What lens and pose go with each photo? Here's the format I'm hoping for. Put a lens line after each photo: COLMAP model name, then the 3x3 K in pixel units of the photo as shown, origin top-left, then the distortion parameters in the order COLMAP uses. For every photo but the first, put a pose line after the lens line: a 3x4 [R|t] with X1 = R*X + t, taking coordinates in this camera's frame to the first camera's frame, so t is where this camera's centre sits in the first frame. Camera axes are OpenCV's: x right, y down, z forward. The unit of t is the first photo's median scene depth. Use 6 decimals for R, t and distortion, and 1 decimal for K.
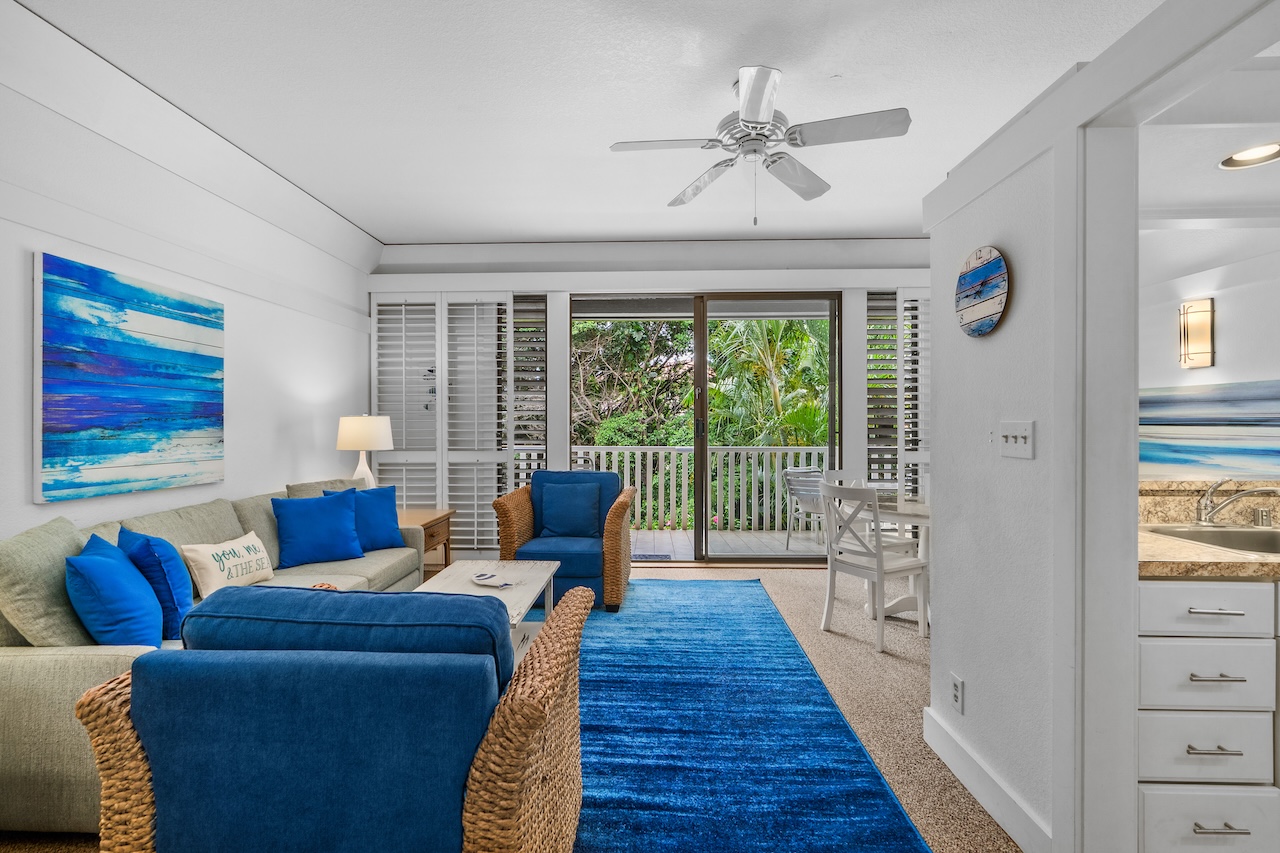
lens RADIAL K [[589.0, 0, 624.5], [0, 589.0, 426.6], [0, 0, 1]] dist [-0.002145, 0.000763]
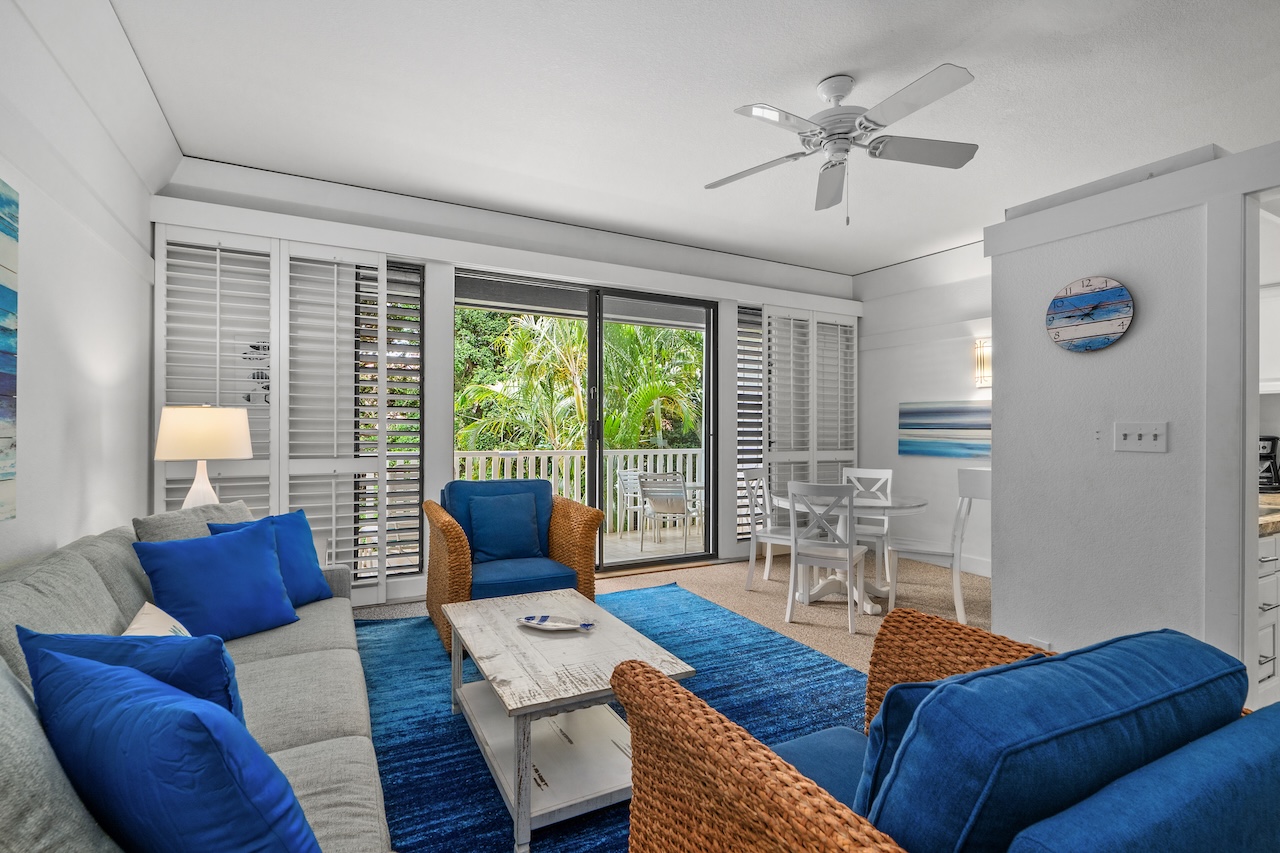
lens RADIAL K [[590.3, 0, 622.1], [0, 590.3, 430.1], [0, 0, 1]] dist [0.001894, 0.000845]
pose [[0.866864, 0.006525, 0.498502, -0.473560], [-0.005174, 0.999978, -0.004091, 0.009575], [-0.498518, 0.000967, 0.866879, 0.250888]]
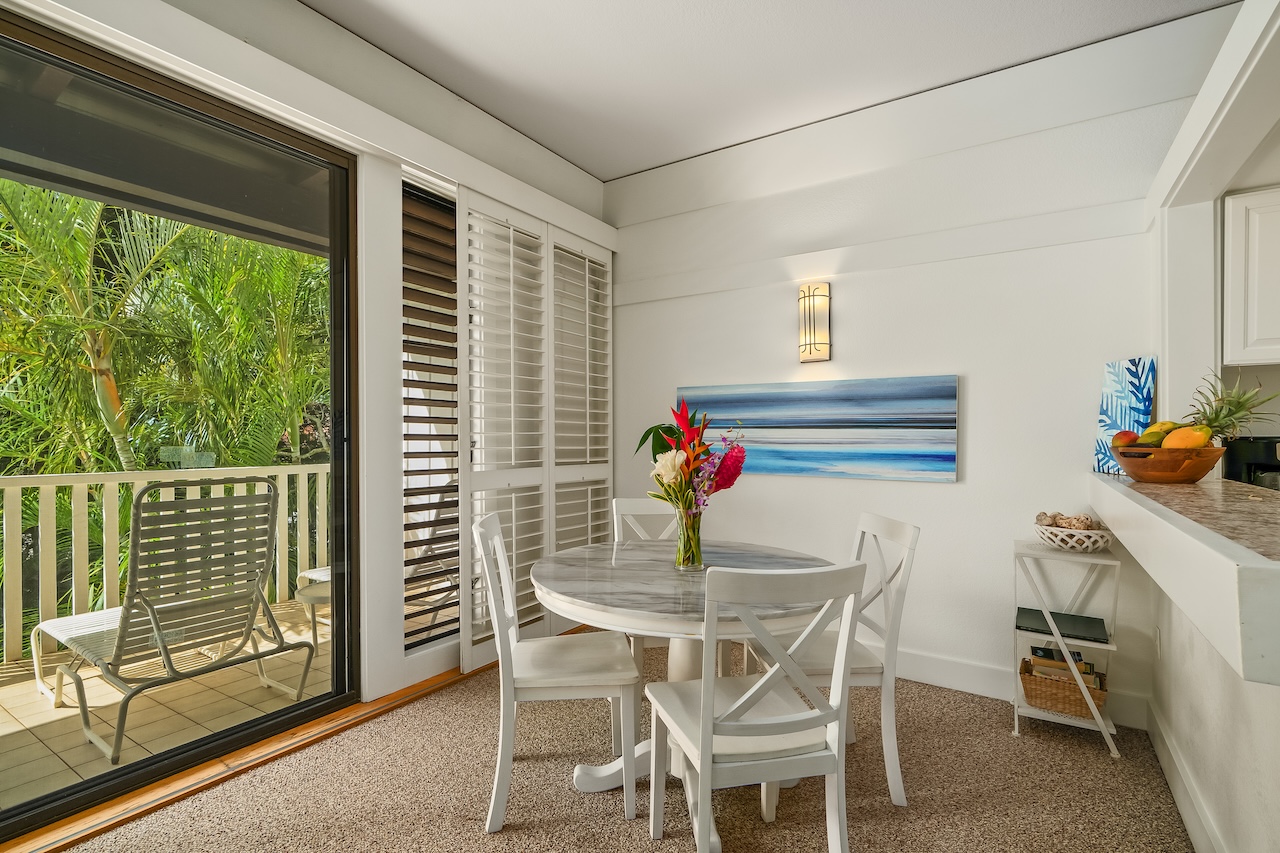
lens RADIAL K [[597.9, 0, 638.6], [0, 597.9, 441.1], [0, 0, 1]] dist [0.003123, 0.000883]
pose [[0.506928, -0.003705, 0.861980, 0.087171], [0.003669, 0.999991, 0.002141, 0.015190], [-0.861980, 0.002077, 0.506937, 0.834025]]
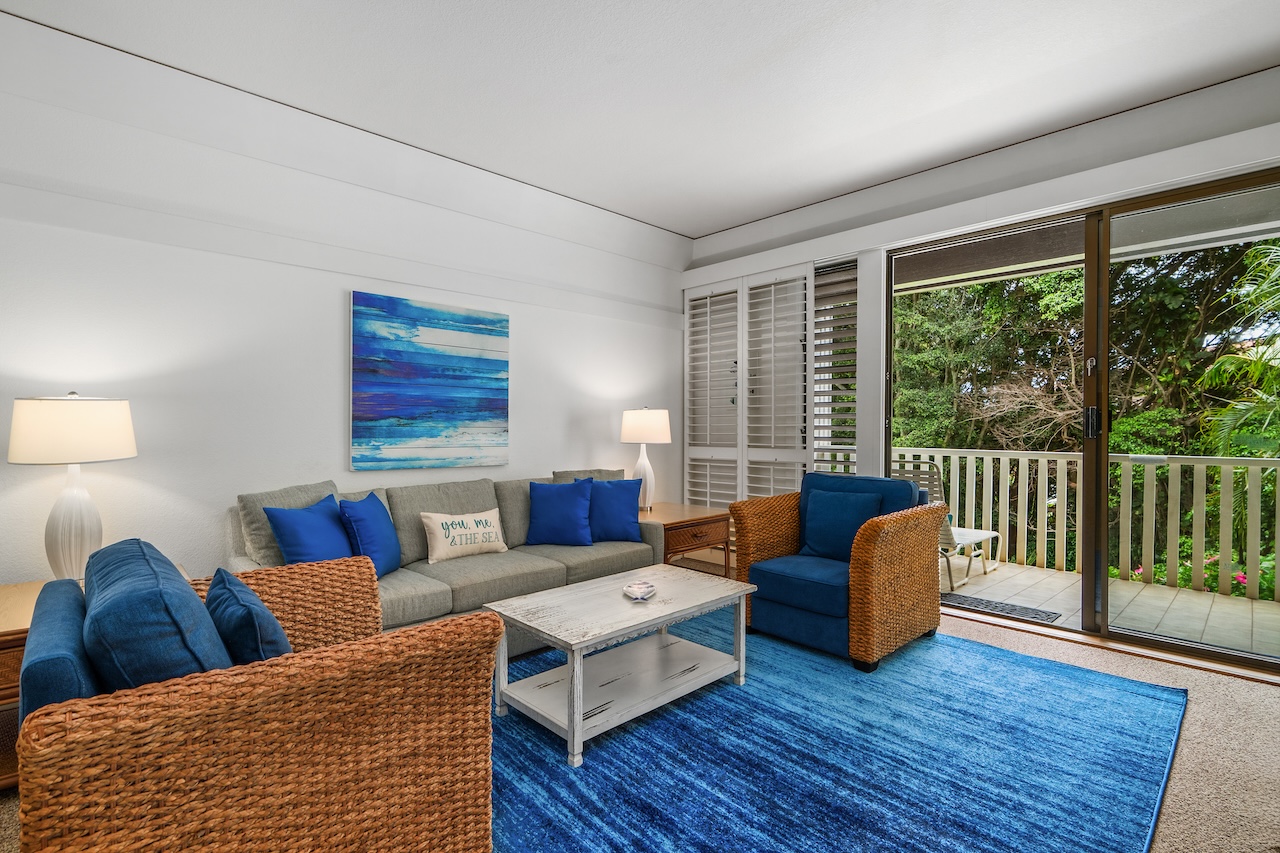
lens RADIAL K [[589.6, 0, 633.1], [0, 589.6, 430.1], [0, 0, 1]] dist [-0.000021, 0.000634]
pose [[0.724411, 0.005601, -0.689346, 0.320526], [-0.005542, 0.999982, 0.002302, 0.018777], [0.689346, 0.002153, 0.724429, 0.316485]]
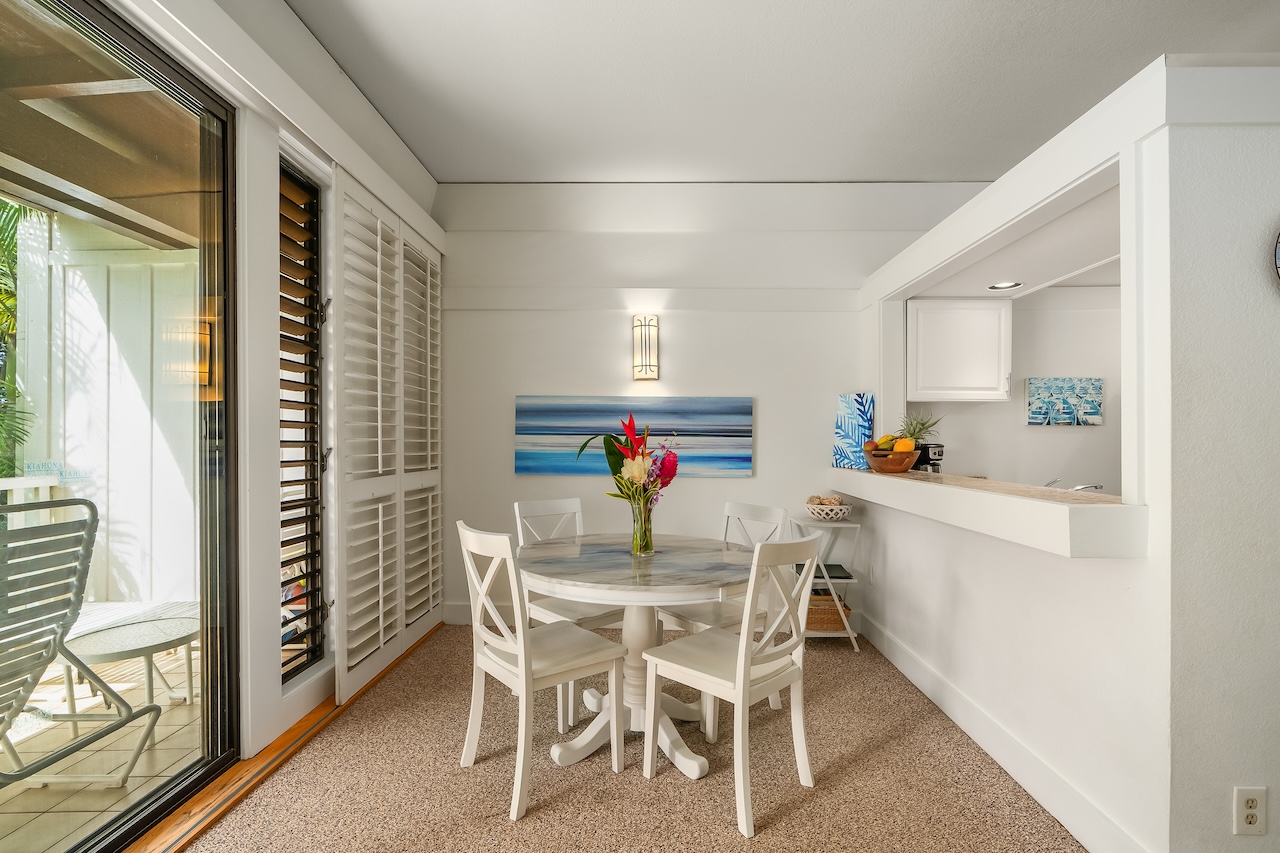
lens RADIAL K [[597.9, 0, 638.6], [0, 597.9, 441.1], [0, 0, 1]] dist [0.003123, 0.000883]
pose [[-0.025390, 0.000343, 0.999678, -0.087458], [0.002327, 0.999997, -0.000284, 0.008325], [-0.999675, 0.002319, -0.025390, 1.117447]]
